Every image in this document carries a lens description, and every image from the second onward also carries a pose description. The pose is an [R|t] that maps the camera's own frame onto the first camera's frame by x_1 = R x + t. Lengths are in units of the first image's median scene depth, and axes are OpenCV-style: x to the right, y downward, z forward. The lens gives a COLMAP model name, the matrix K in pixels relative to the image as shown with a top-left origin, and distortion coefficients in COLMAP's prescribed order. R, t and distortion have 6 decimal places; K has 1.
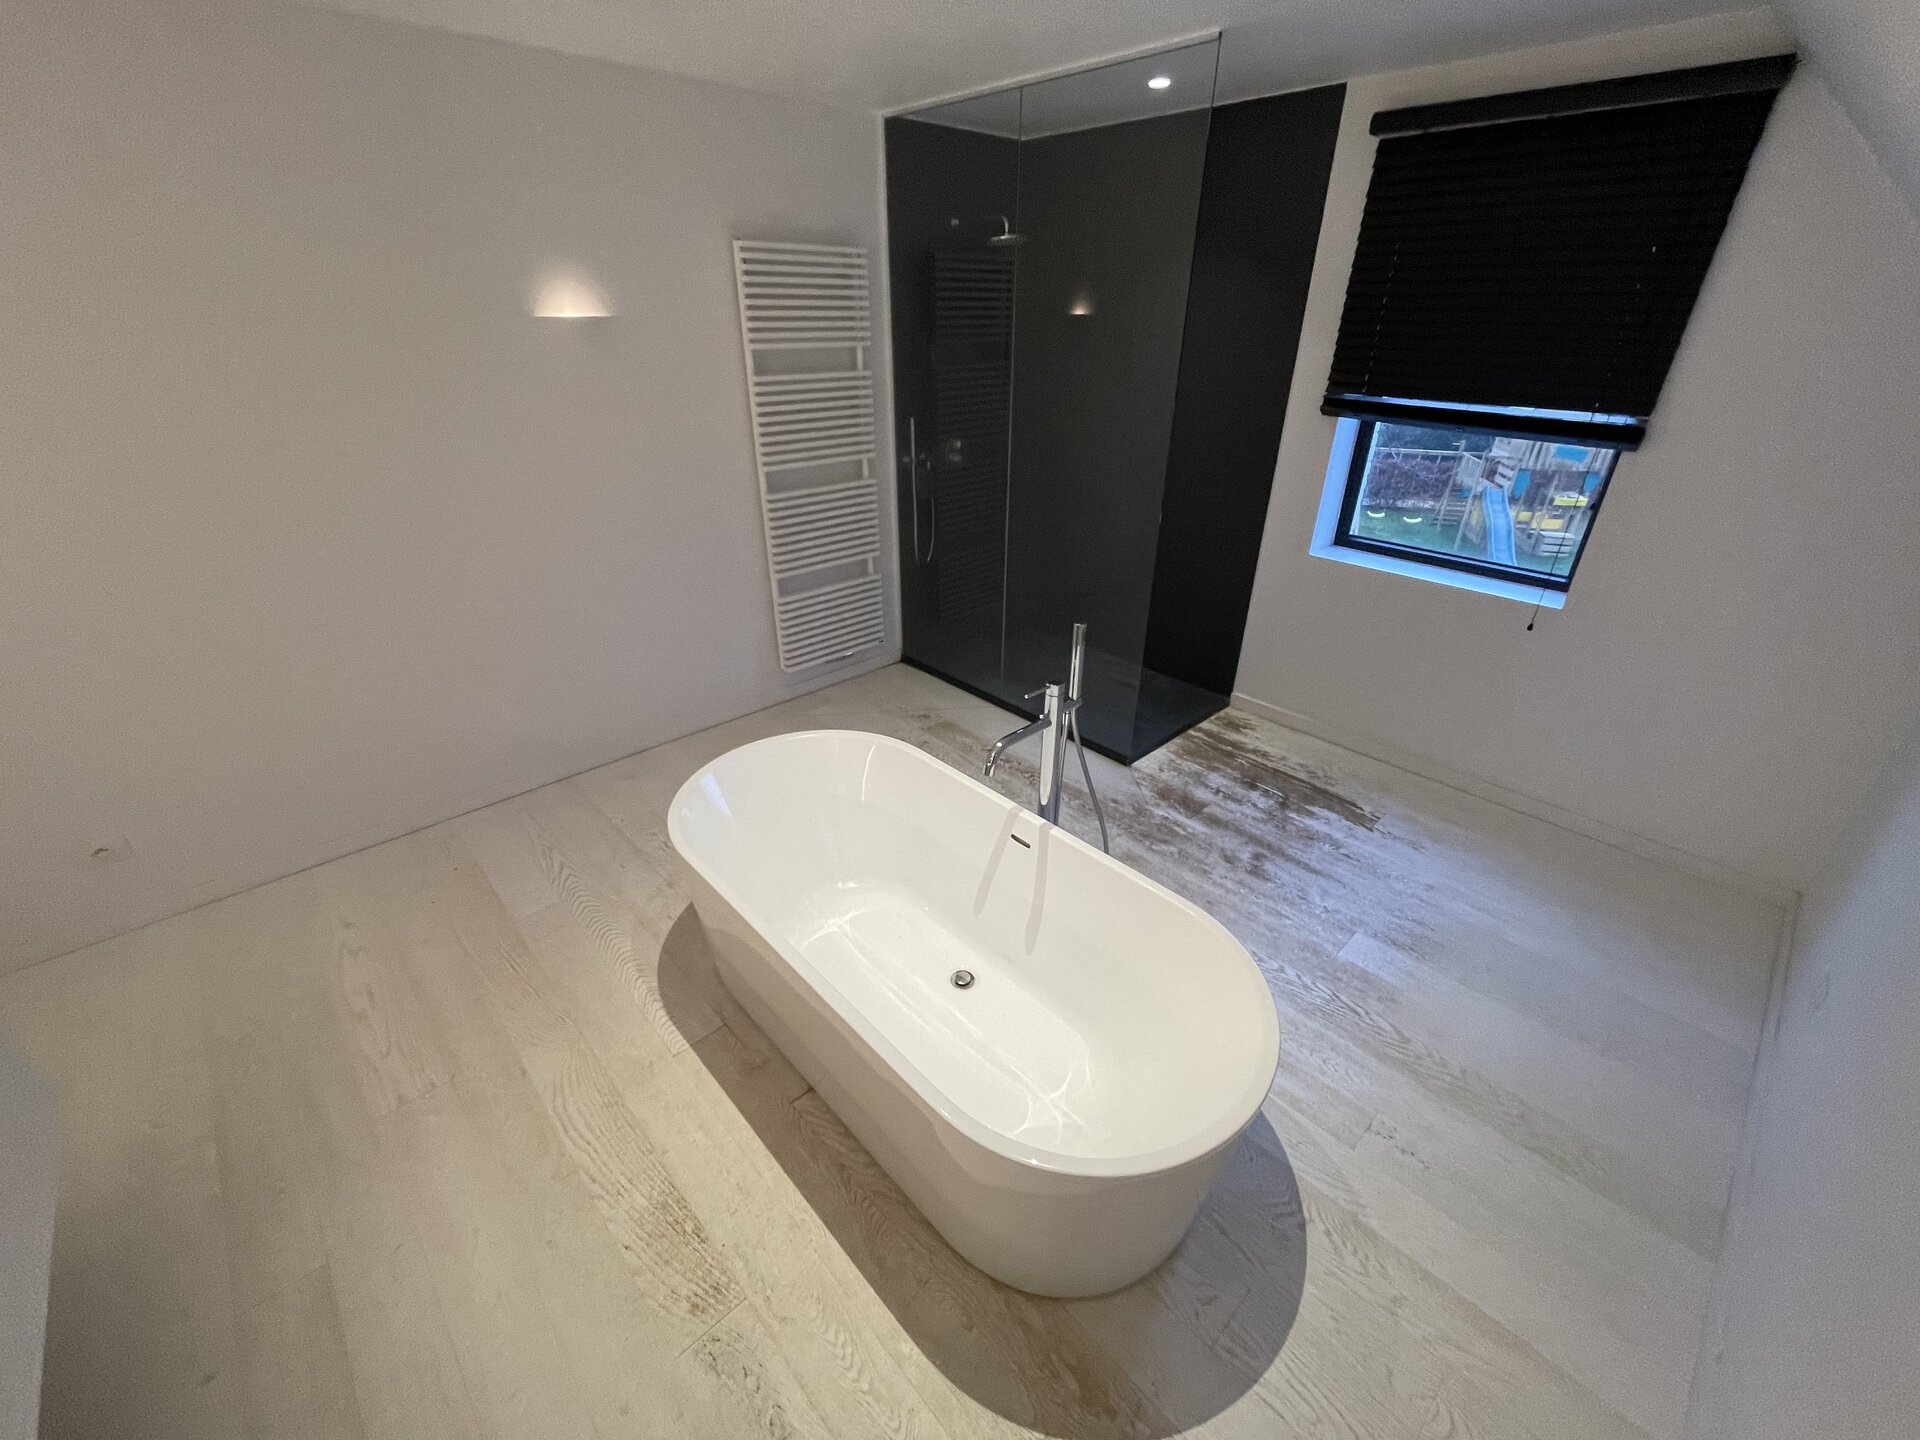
lens RADIAL K [[778.6, 0, 956.7], [0, 778.6, 722.5], [0, 0, 1]] dist [-0.003234, 0.000003]
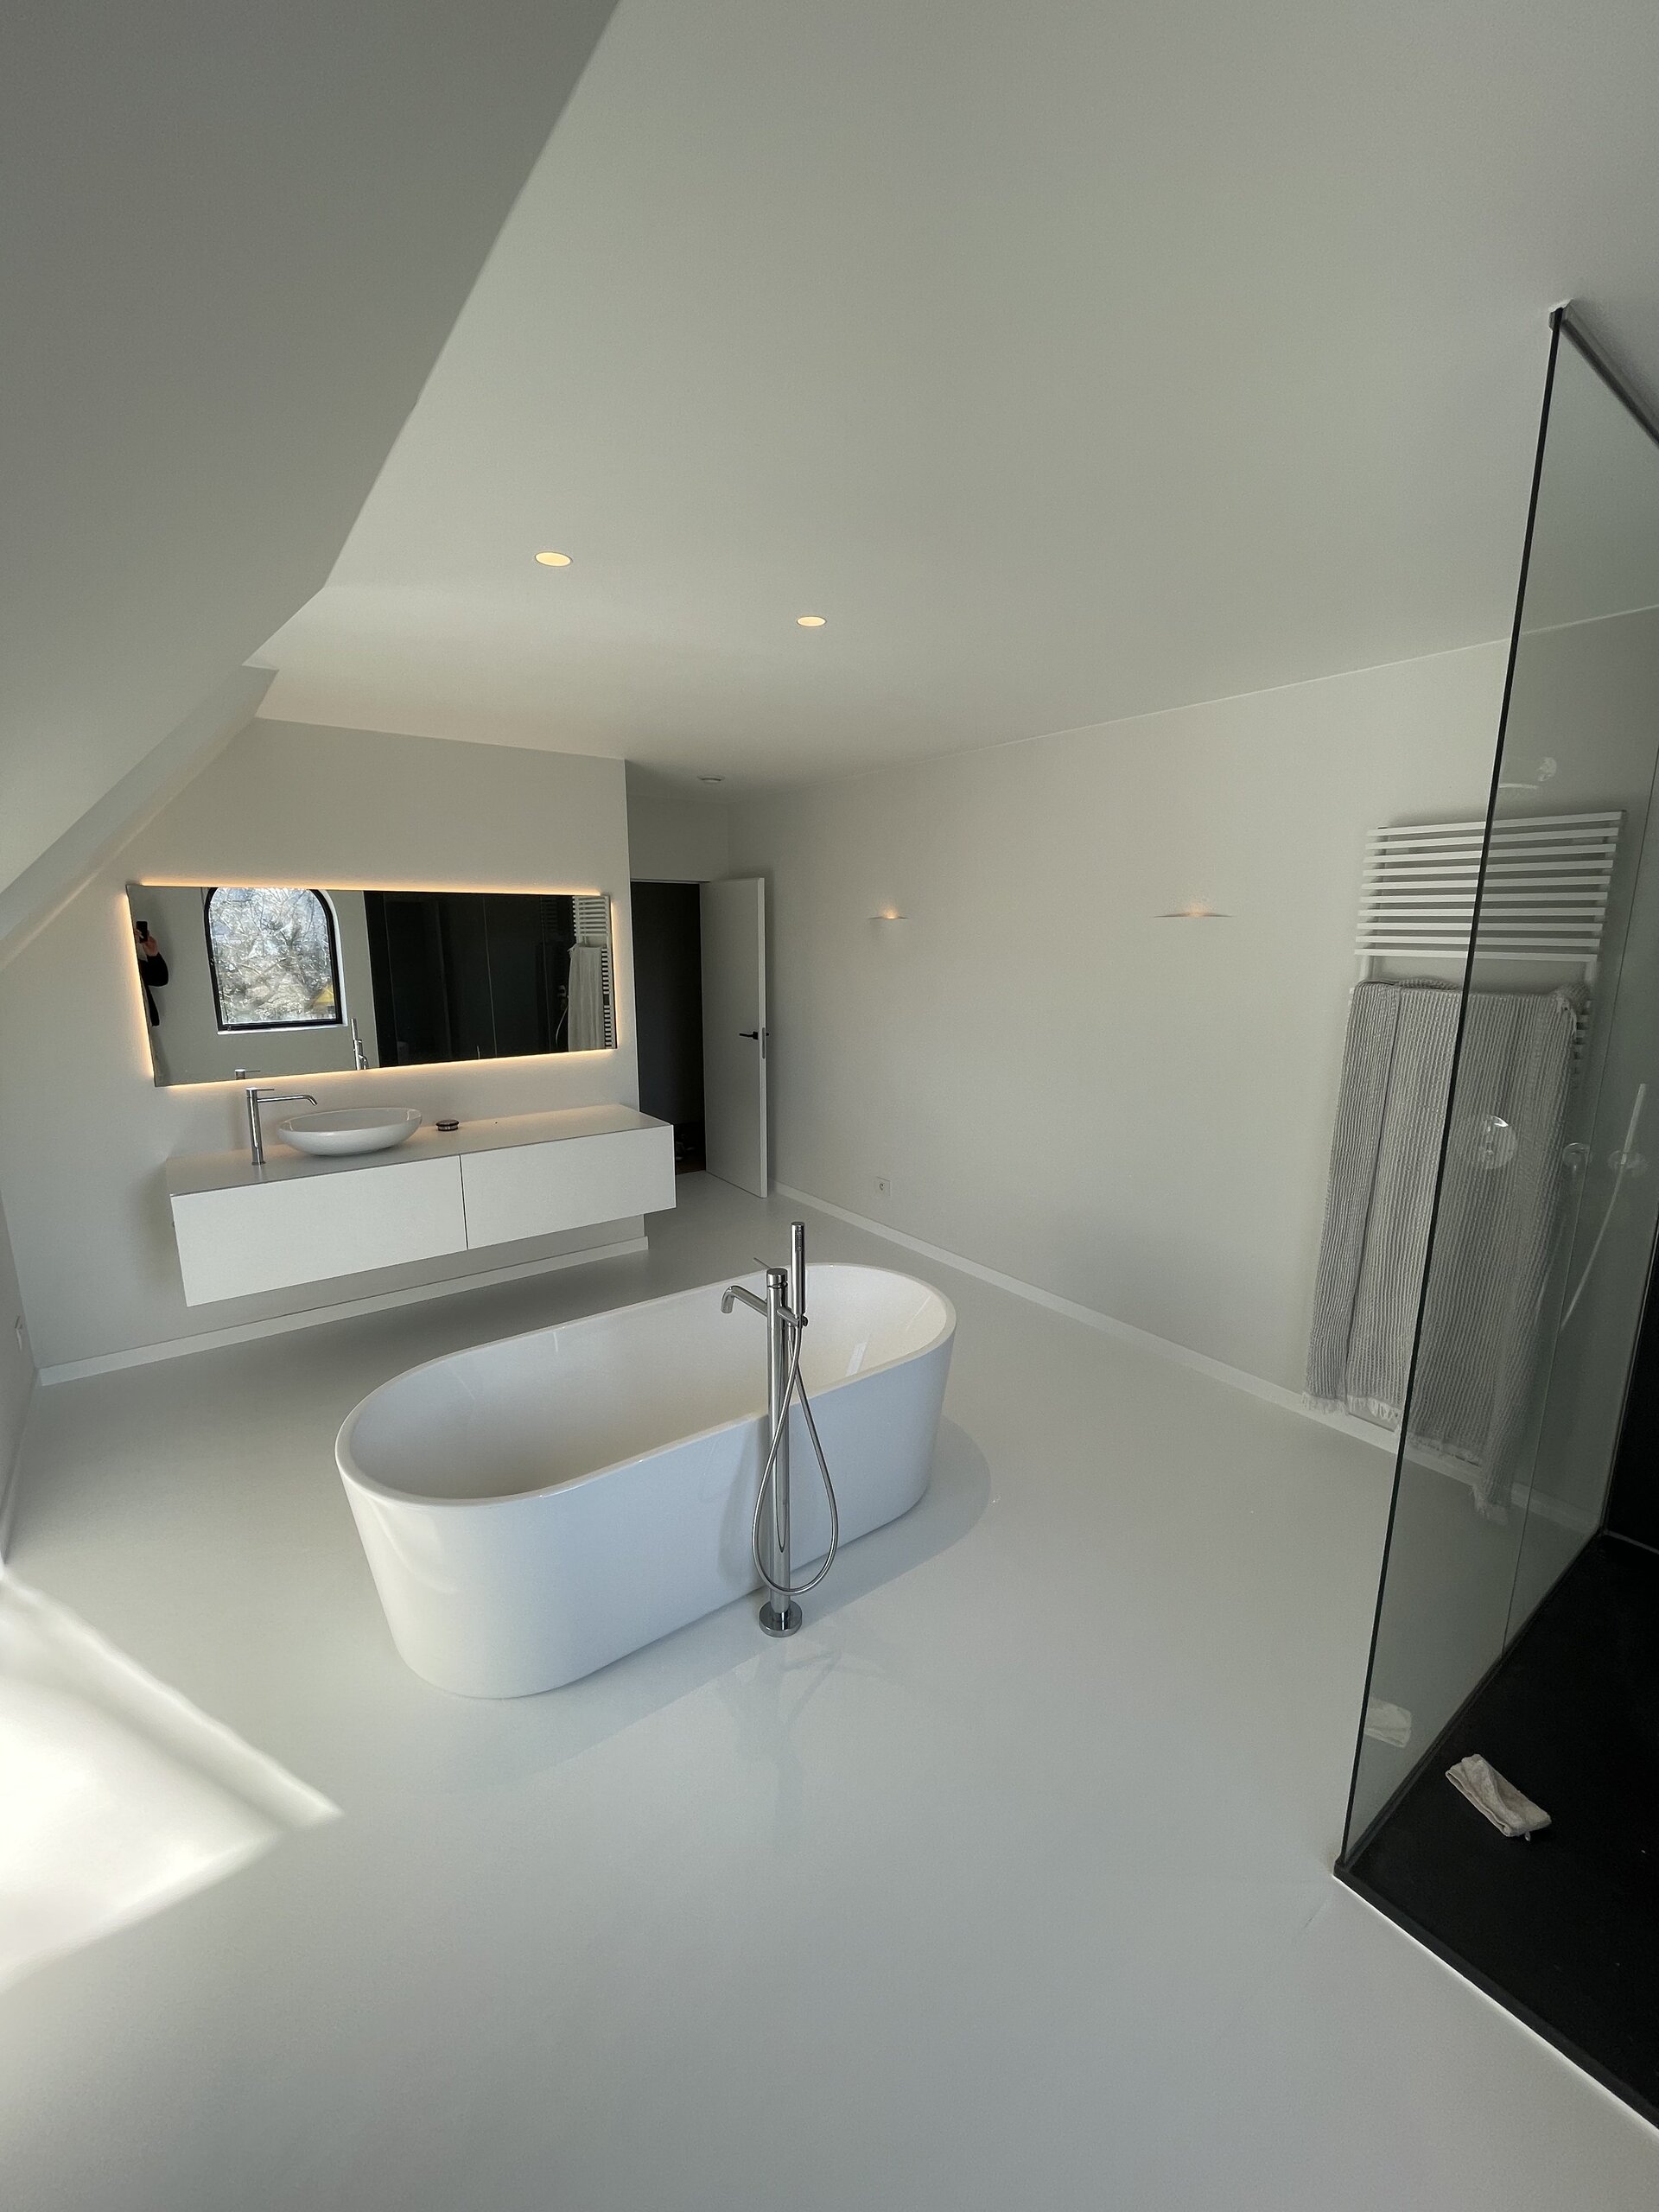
lens RADIAL K [[897.0, 0, 822.9], [0, 897.0, 1104.4], [0, 0, 1]] dist [-0.003234, 0.000003]
pose [[-0.118622, 0.185486, -0.975461, 0.721228], [-0.475447, 0.851845, 0.219798, -0.302321], [0.871710, 0.489853, -0.012859, 0.634326]]
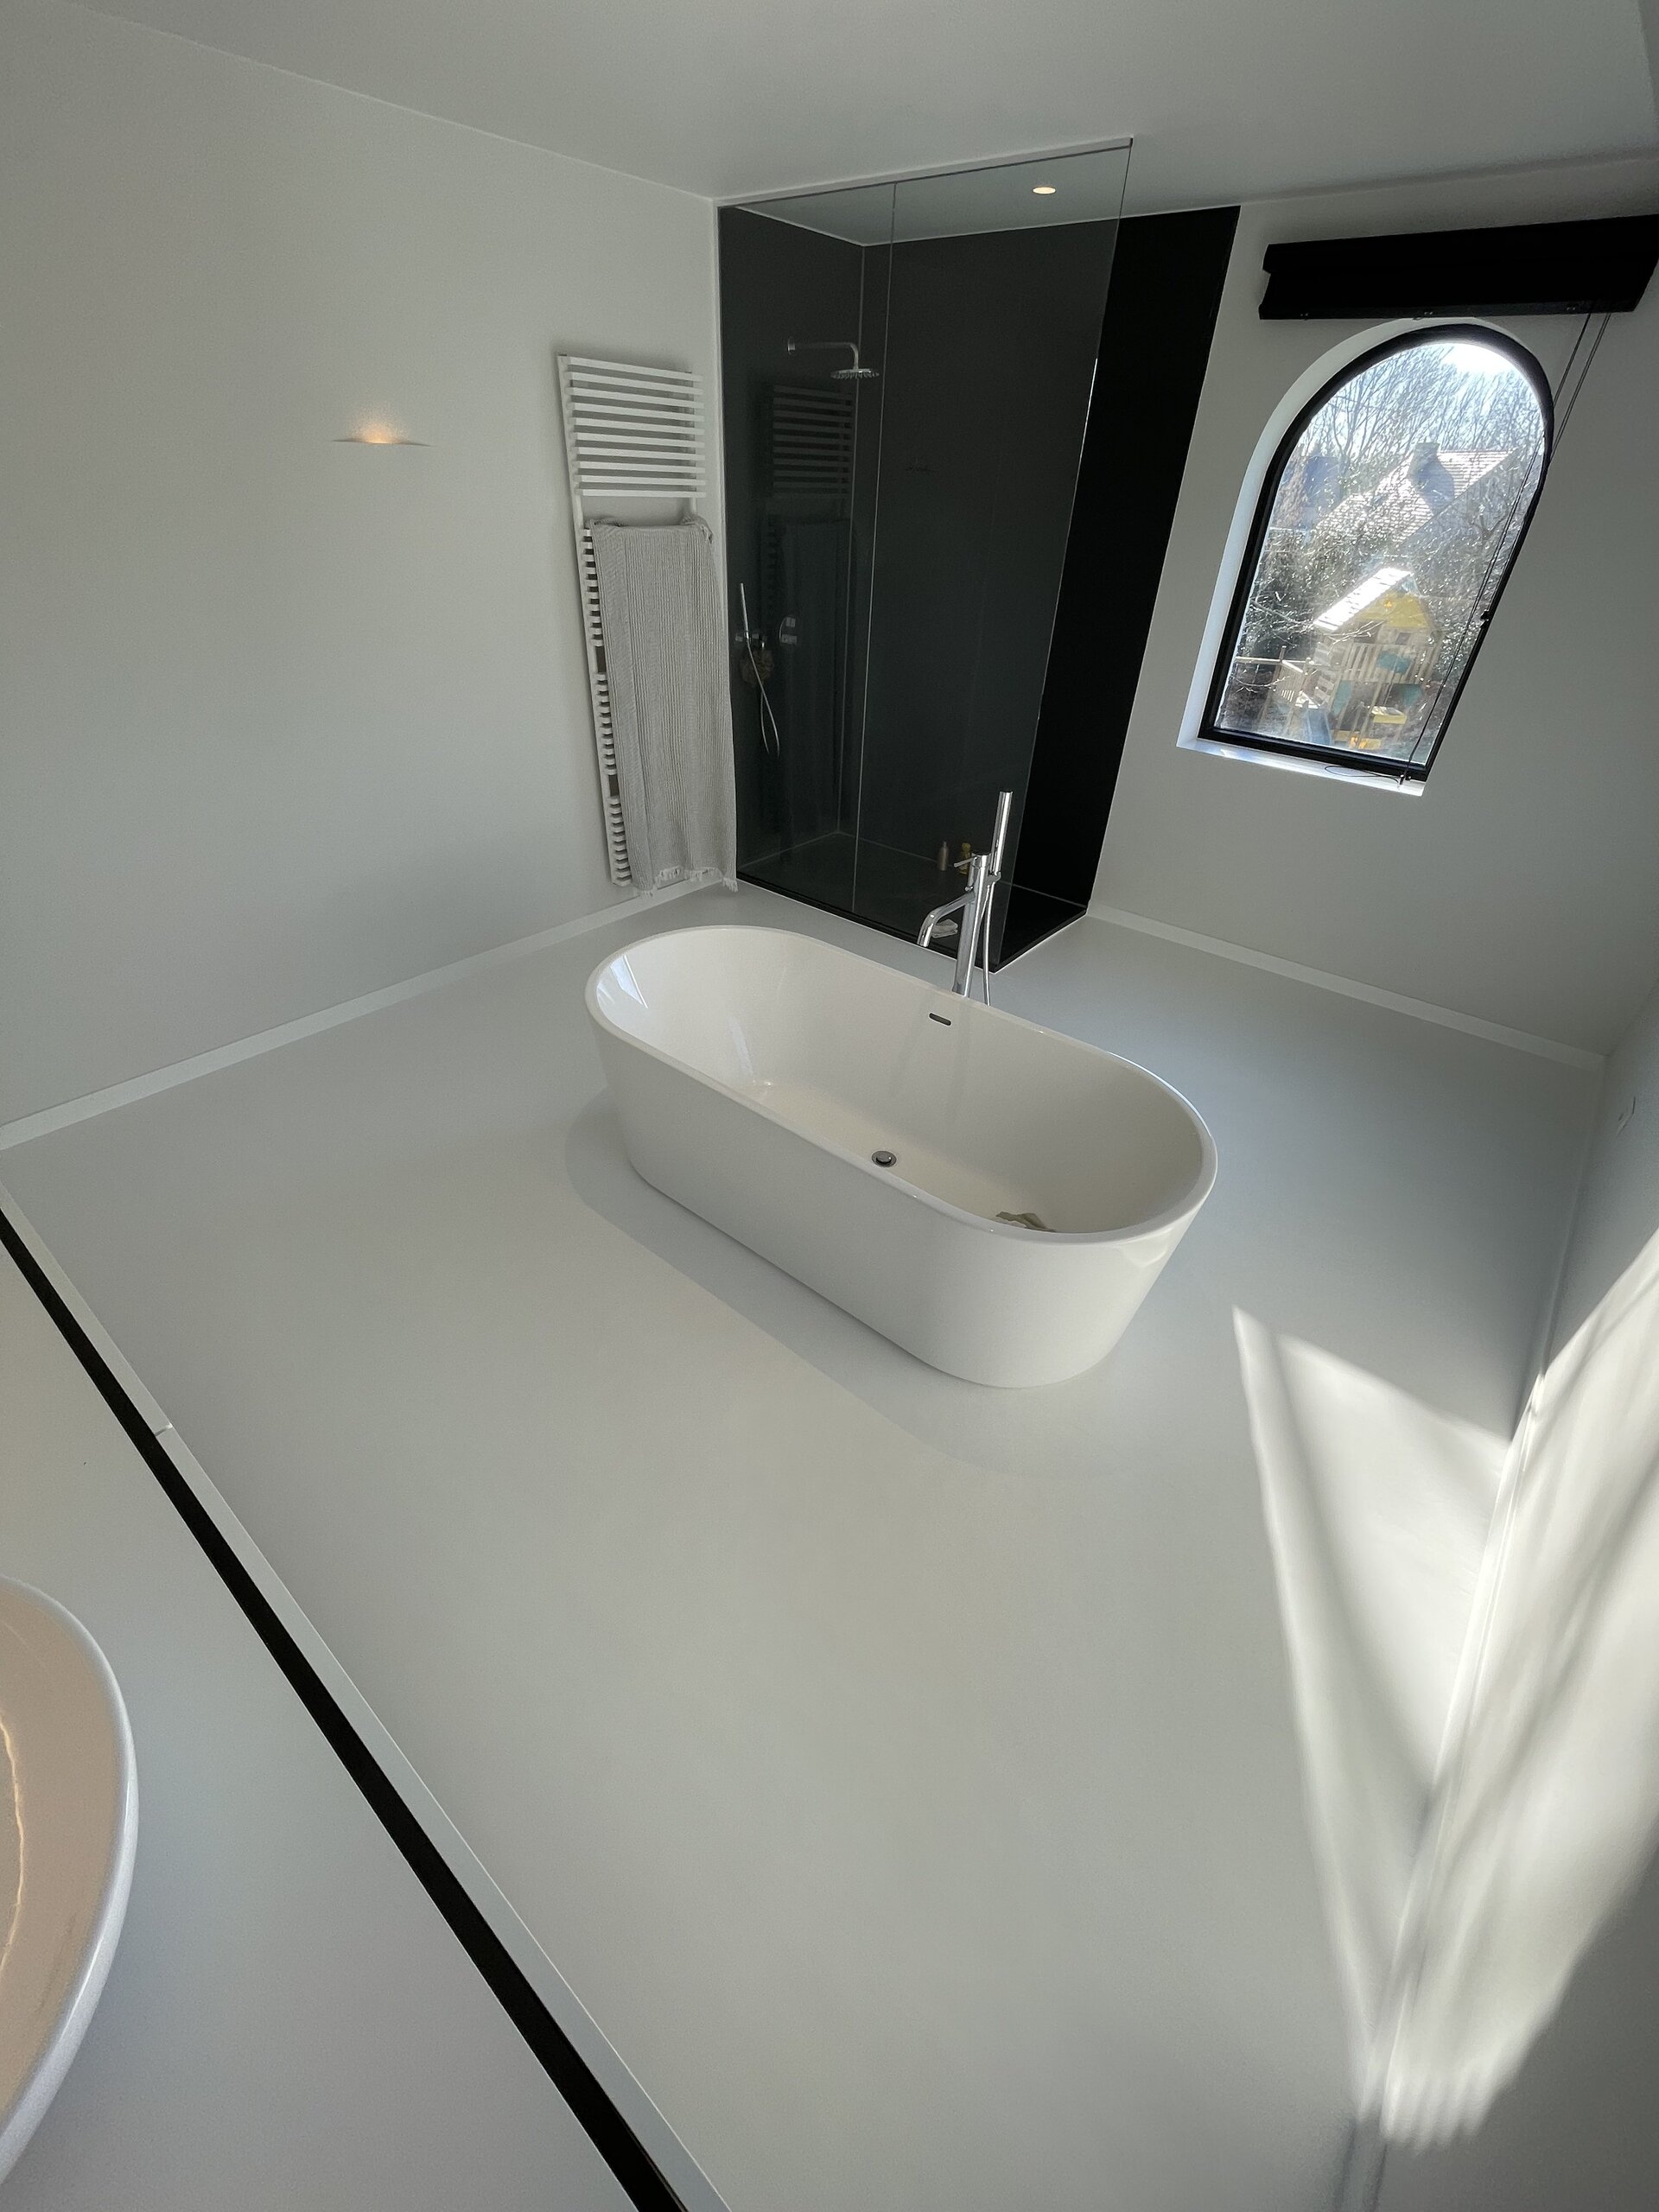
lens RADIAL K [[897.0, 0, 822.9], [0, 897.0, 1104.4], [0, 0, 1]] dist [-0.003234, 0.000003]
pose [[0.991835, -0.044814, 0.119392, -0.147286], [0.029238, 0.991194, 0.129148, 0.073438], [-0.124129, -0.124603, 0.984412, -0.103415]]
